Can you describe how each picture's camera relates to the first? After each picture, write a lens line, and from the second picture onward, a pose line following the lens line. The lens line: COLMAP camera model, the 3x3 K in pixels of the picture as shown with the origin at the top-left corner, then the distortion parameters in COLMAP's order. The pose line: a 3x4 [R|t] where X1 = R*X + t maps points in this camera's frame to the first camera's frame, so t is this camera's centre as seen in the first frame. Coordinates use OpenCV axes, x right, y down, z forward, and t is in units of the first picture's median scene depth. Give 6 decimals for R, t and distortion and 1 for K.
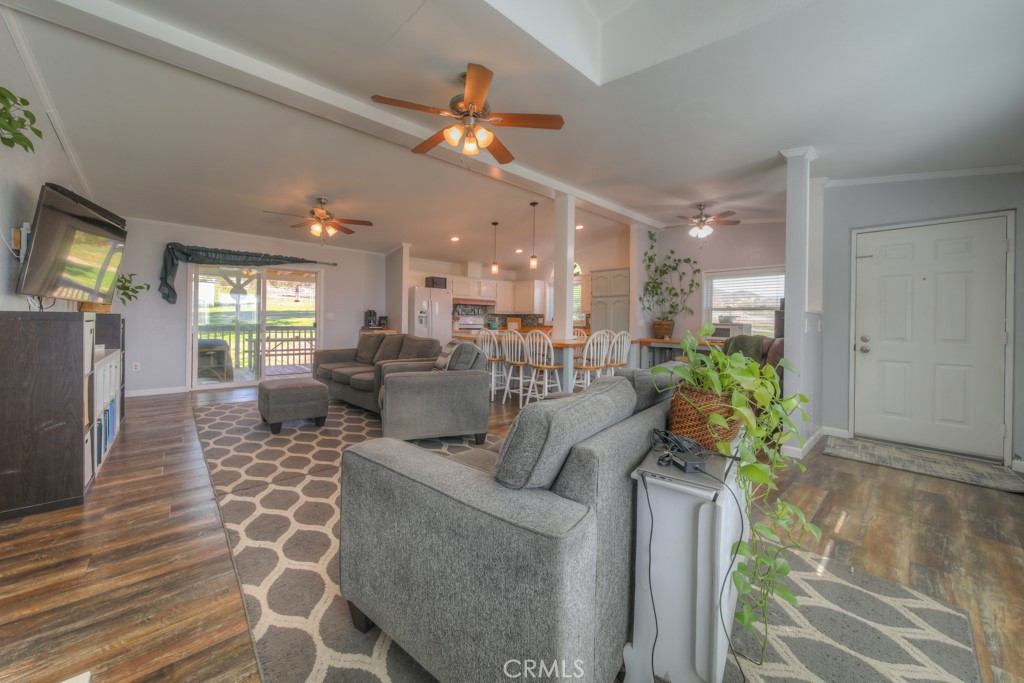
lens RADIAL K [[370.4, 0, 506.8], [0, 370.4, 323.8], [0, 0, 1]] dist [0.000871, -0.000063]
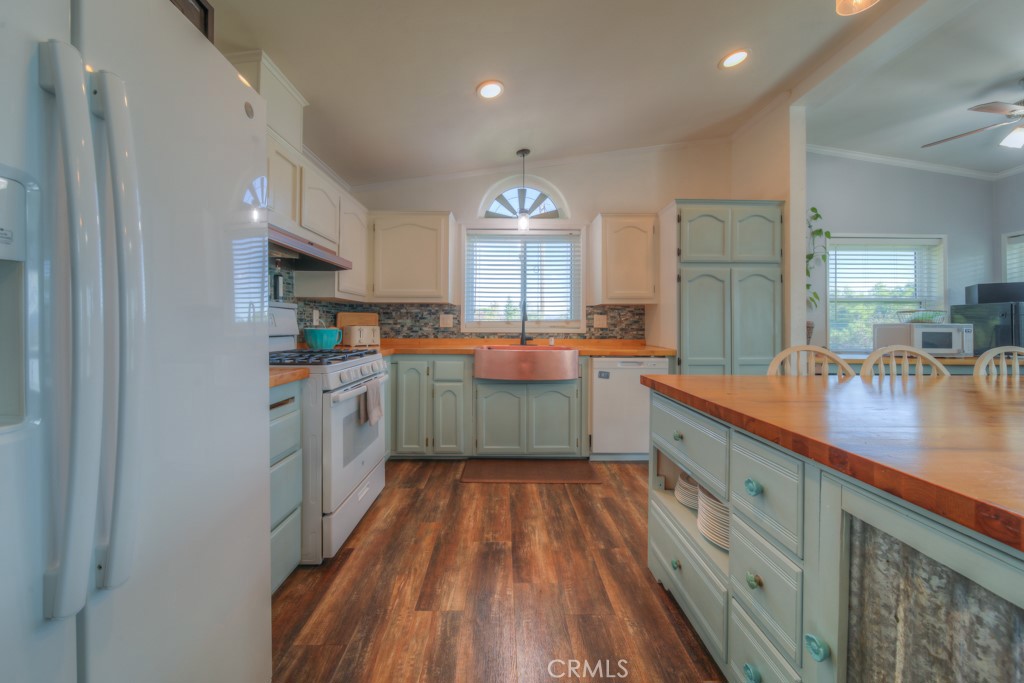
lens RADIAL K [[361.4, 0, 507.4], [0, 361.4, 318.8], [0, 0, 1]] dist [0.001488, -0.001849]
pose [[0.659397, -0.001545, 0.751793, -0.216217], [0.010508, 0.999919, -0.007162, -0.009679], [-0.751721, 0.012623, 0.659360, 0.955620]]
